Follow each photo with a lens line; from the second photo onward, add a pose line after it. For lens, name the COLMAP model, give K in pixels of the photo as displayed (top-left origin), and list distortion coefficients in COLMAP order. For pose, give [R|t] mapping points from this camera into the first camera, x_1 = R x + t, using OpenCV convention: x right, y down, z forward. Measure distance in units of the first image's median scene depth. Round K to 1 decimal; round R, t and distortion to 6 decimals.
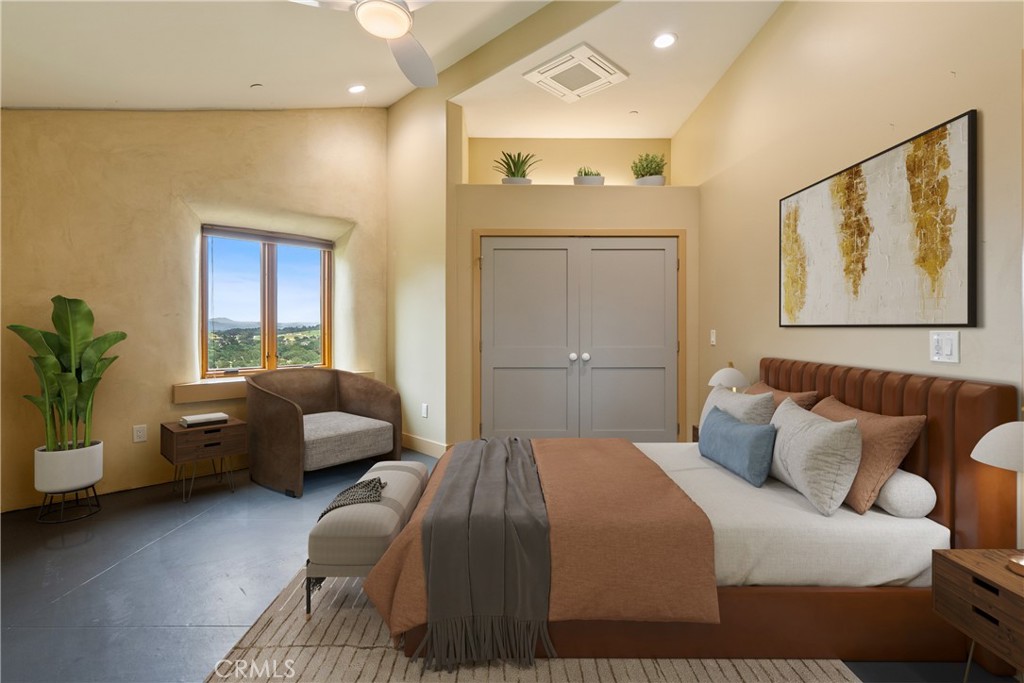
lens RADIAL K [[461.7, 0, 526.3], [0, 461.7, 332.0], [0, 0, 1]] dist [-0.003673, 0.000531]
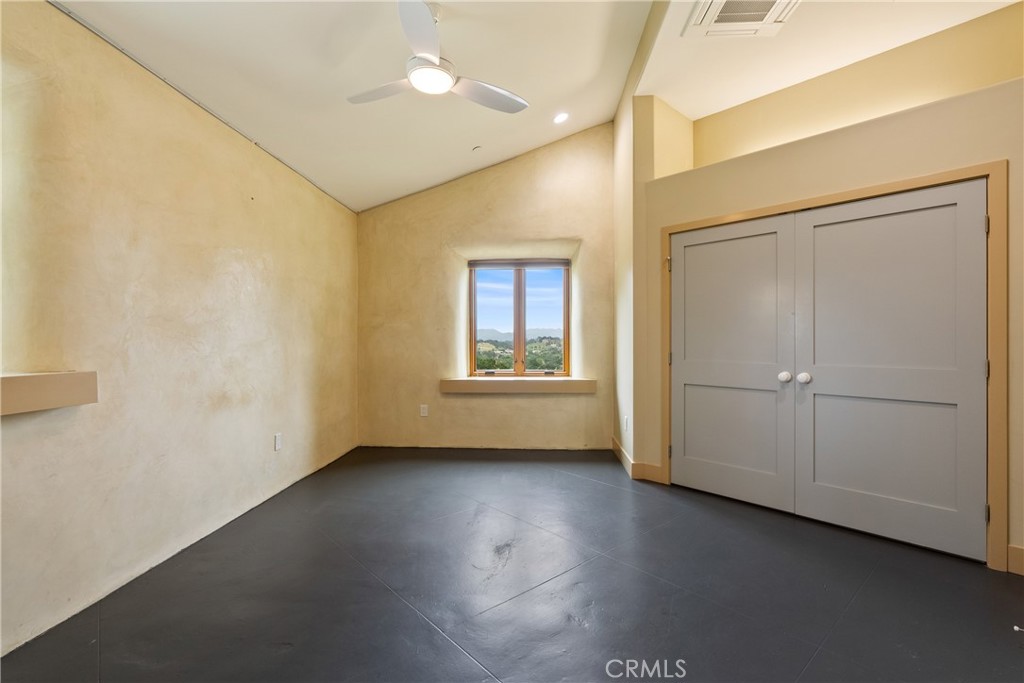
lens RADIAL K [[461.7, 0, 515.3], [0, 461.7, 340.1], [0, 0, 1]] dist [-0.003673, 0.000531]
pose [[0.668413, 0.001756, -0.743788, 0.360293], [0.000872, 0.999995, 0.003145, -0.007621], [0.743789, -0.002751, 0.668408, 0.188069]]
